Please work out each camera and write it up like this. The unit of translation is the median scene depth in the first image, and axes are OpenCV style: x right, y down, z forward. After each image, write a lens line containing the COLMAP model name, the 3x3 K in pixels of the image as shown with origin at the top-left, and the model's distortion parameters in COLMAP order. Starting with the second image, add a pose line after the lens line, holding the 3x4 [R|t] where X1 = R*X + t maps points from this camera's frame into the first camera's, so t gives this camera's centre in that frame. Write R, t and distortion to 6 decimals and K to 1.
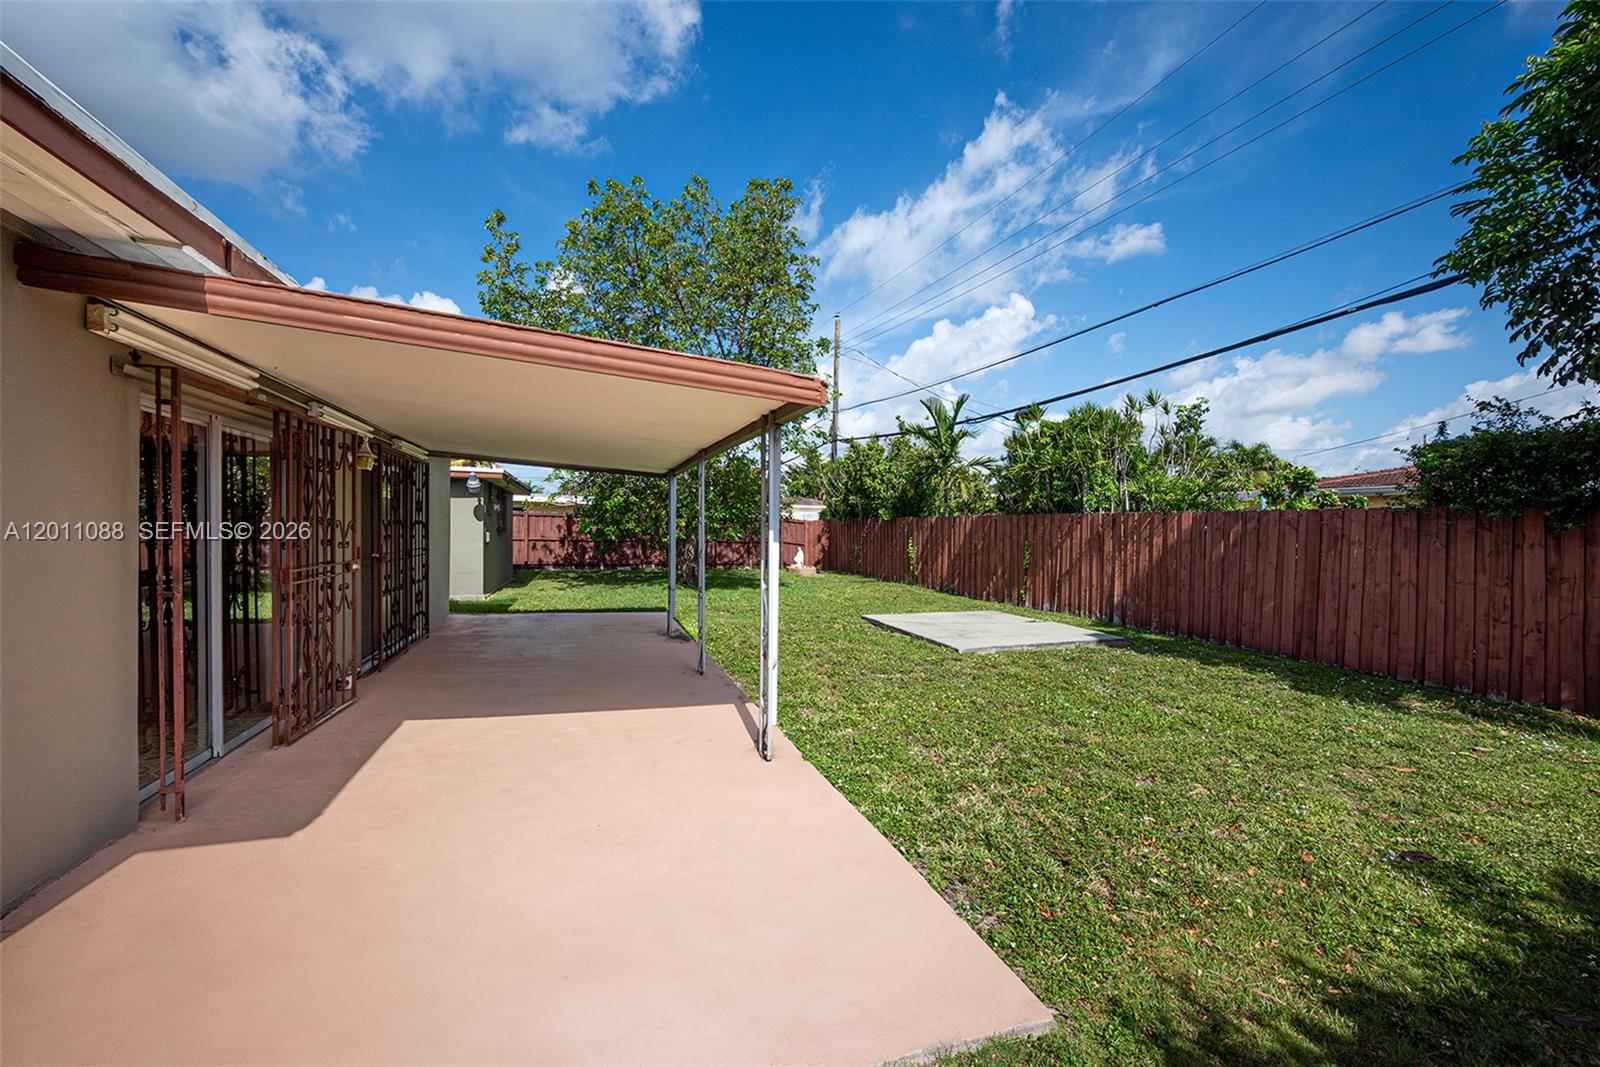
lens RADIAL K [[644.2, 0, 778.6], [0, 644.2, 514.4], [0, 0, 1]] dist [-0.001731, -0.000131]
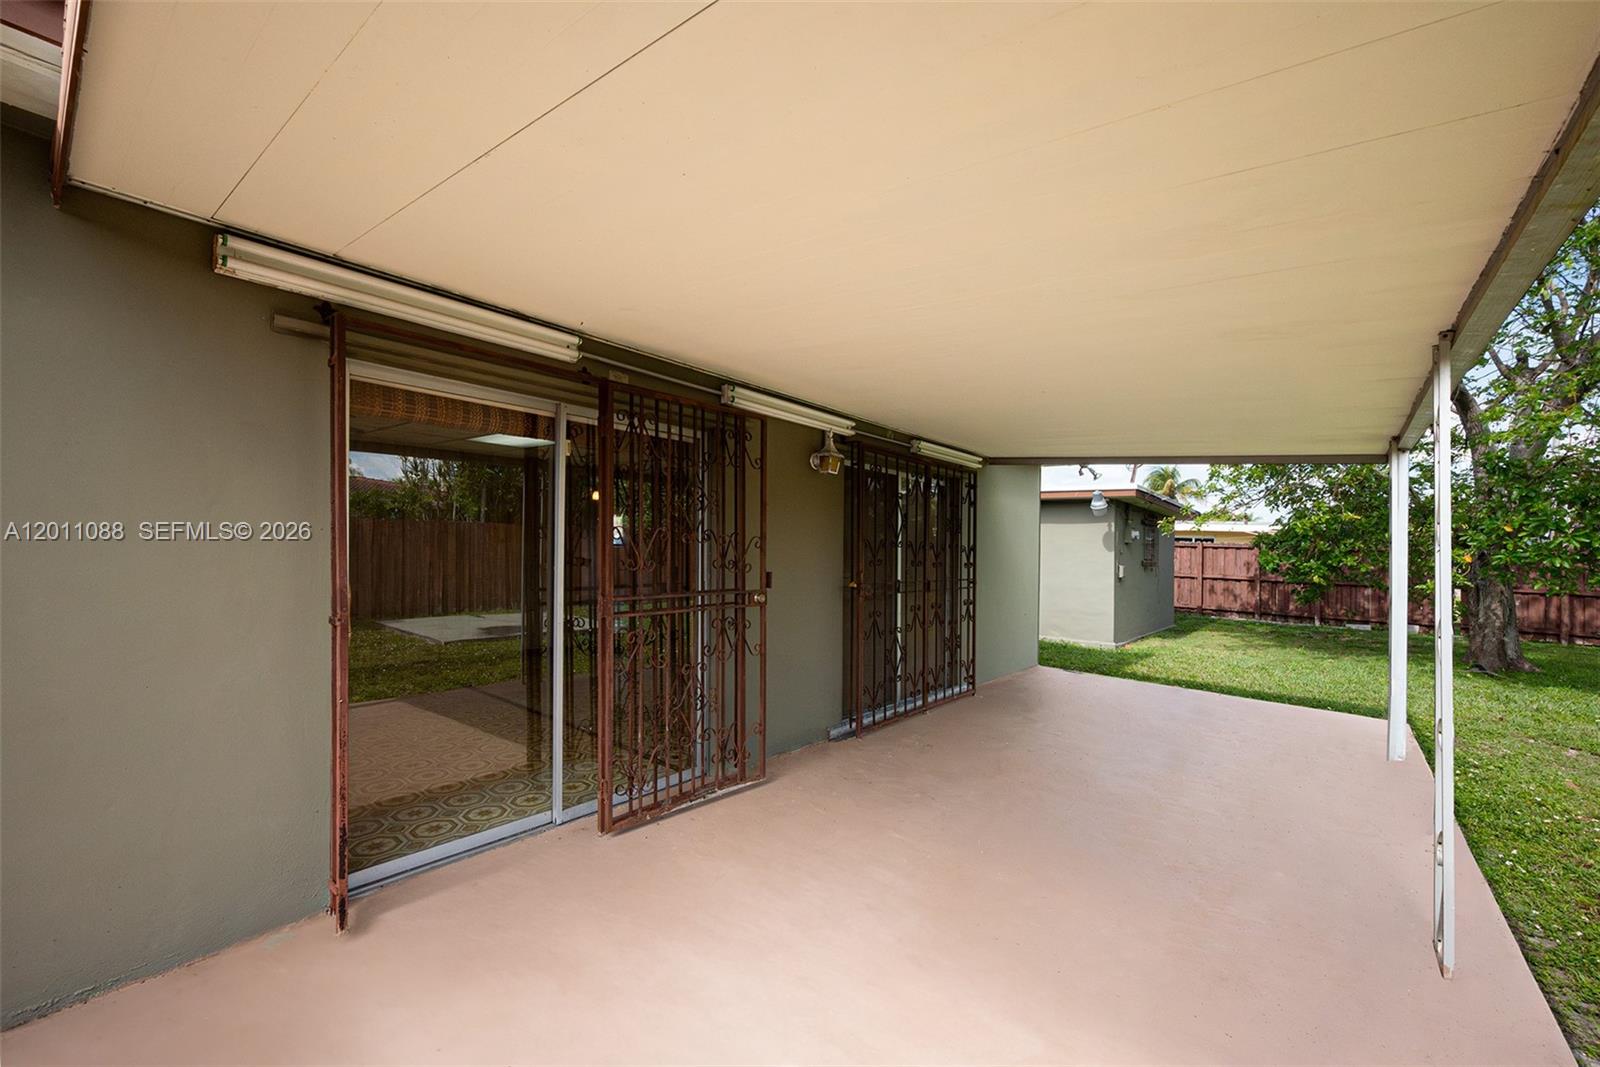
lens RADIAL K [[644.2, 0, 778.6], [0, 644.2, 514.4], [0, 0, 1]] dist [-0.001731, -0.000131]
pose [[0.543930, -0.040206, -0.838167, -0.009519], [-0.005419, 0.998662, -0.051422, 0.008644], [0.839113, 0.032512, 0.542984, 0.213738]]
